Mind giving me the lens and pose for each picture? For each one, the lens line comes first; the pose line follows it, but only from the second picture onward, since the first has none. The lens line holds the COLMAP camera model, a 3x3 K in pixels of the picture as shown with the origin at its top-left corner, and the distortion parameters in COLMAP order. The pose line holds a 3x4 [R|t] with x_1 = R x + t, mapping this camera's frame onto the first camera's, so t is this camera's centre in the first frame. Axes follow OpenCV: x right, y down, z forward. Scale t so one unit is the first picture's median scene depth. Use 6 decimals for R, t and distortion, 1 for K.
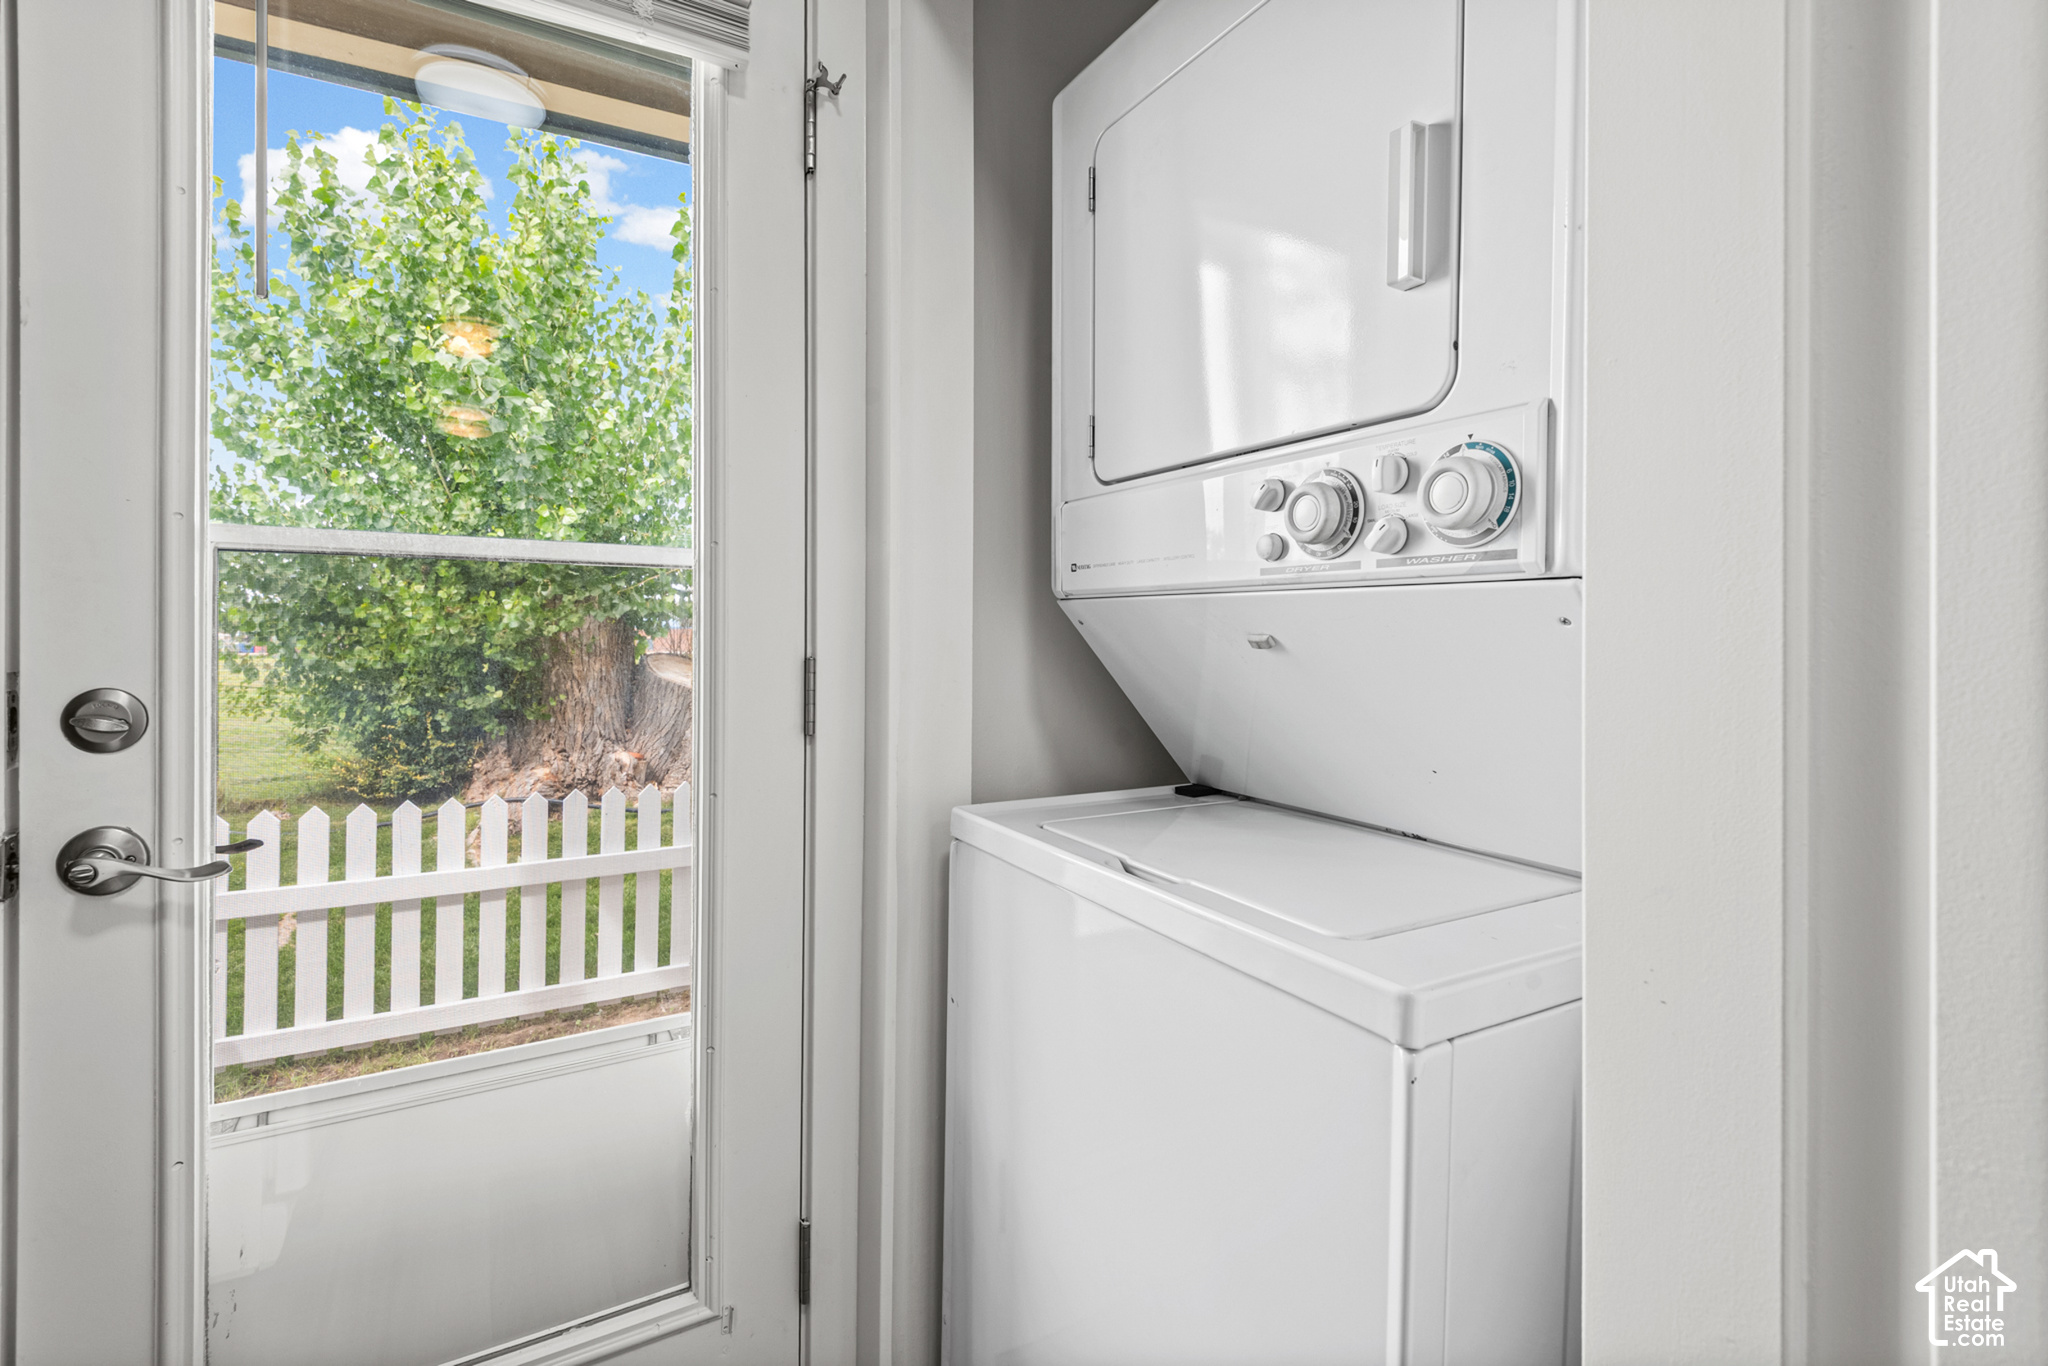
lens RADIAL K [[932.7, 0, 1043.3], [0, 932.7, 656.3], [0, 0, 1]] dist [0.028563, -0.027232]
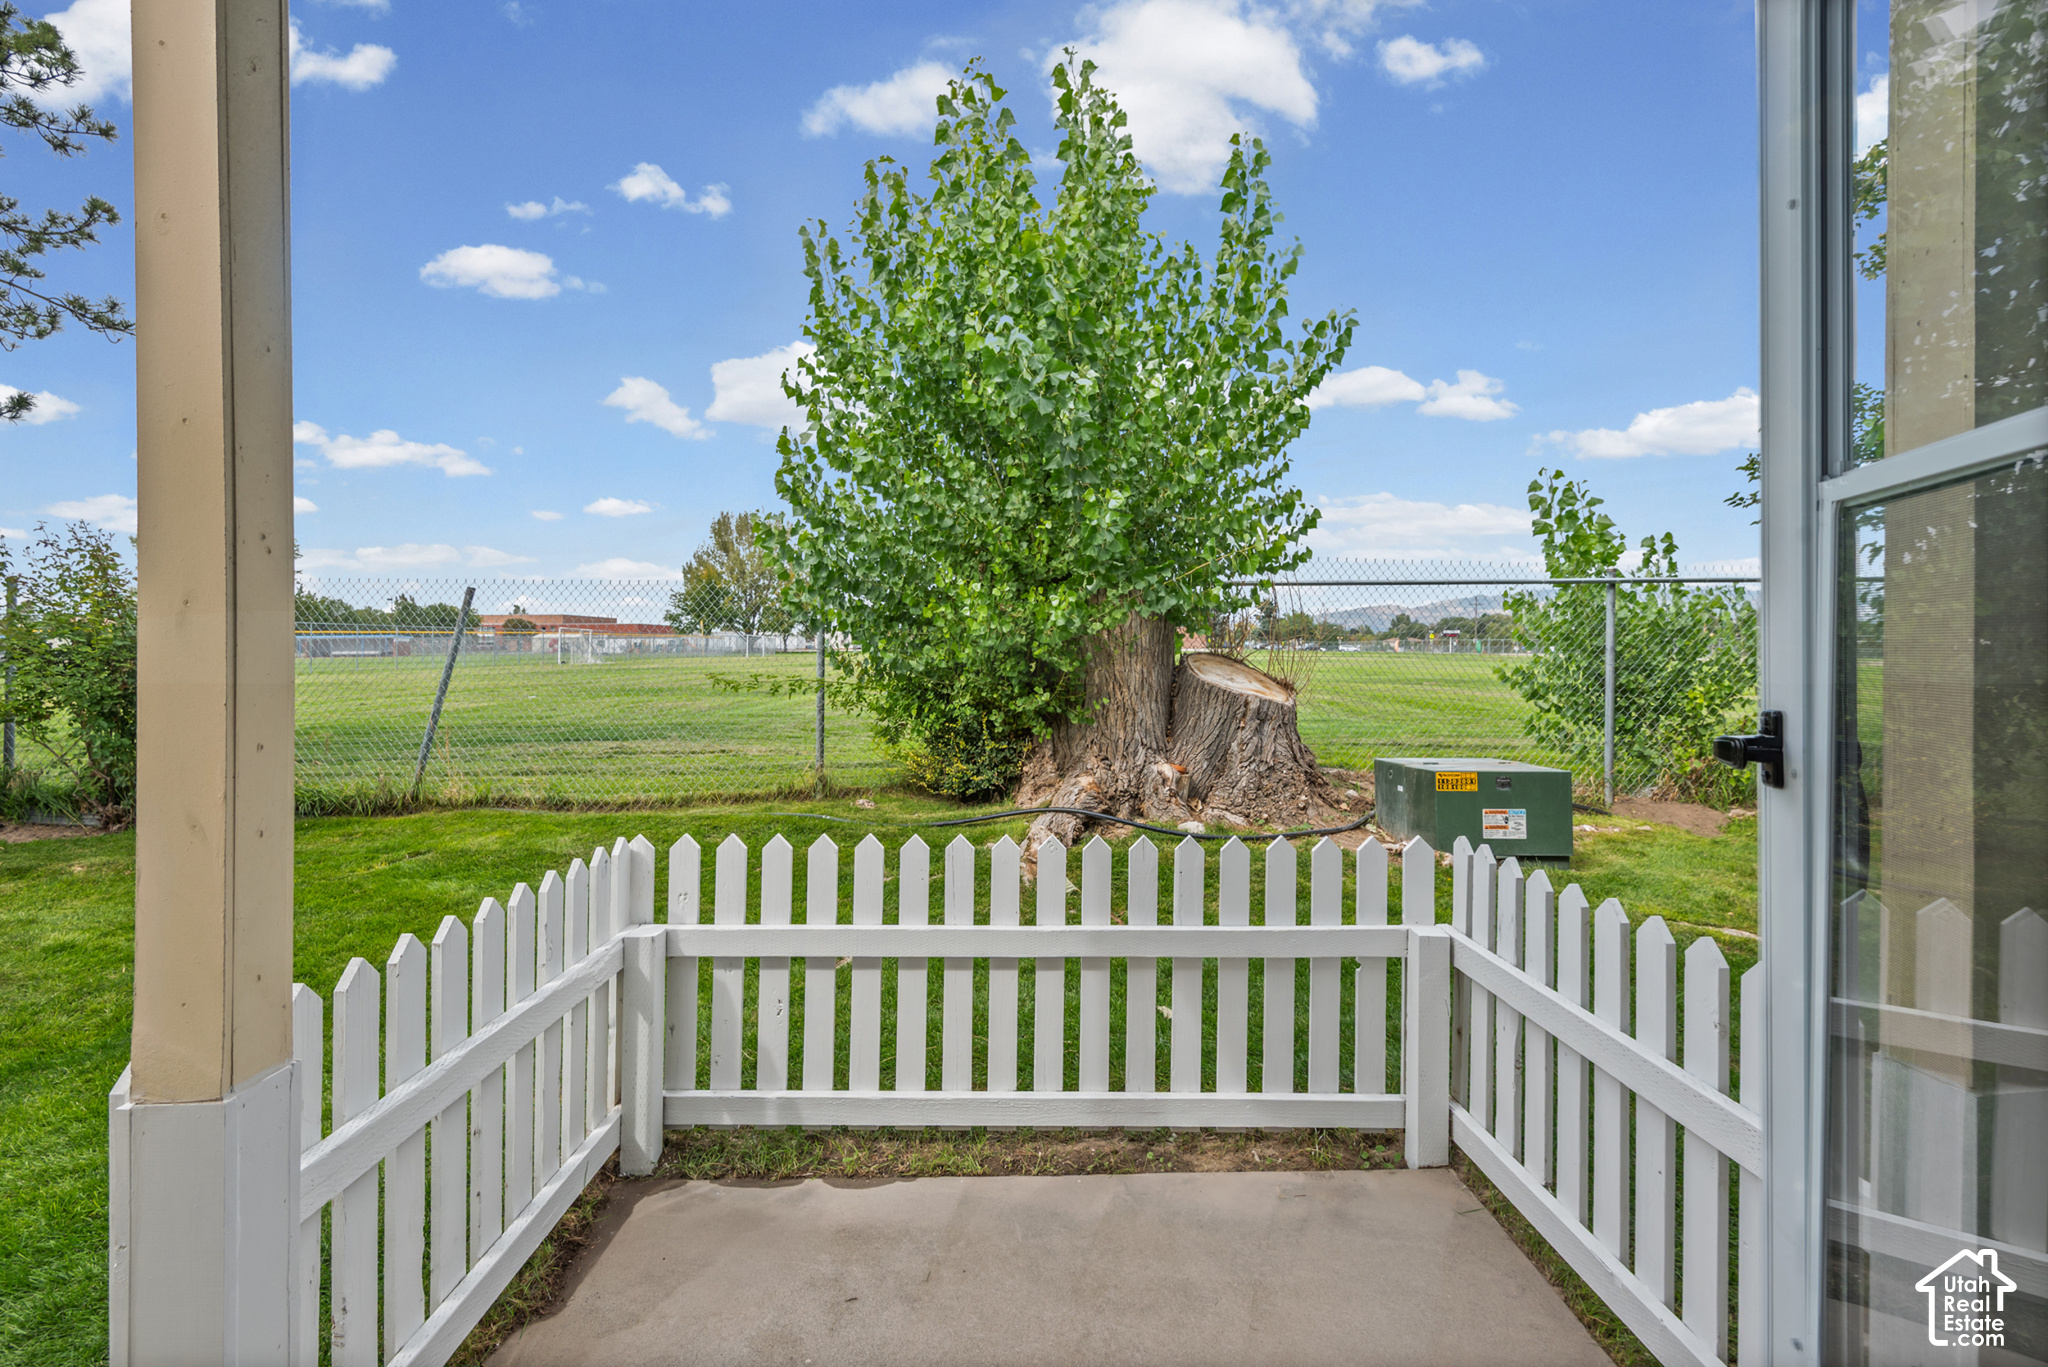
lens RADIAL K [[932.7, 0, 1043.3], [0, 932.7, 656.8], [0, 0, 1]] dist [0.028563, -0.027232]
pose [[0.868973, 0.006209, -0.494820, -0.116042], [-0.003407, 0.999973, 0.006564, -0.005333], [0.494847, -0.004018, 0.868971, 0.179587]]
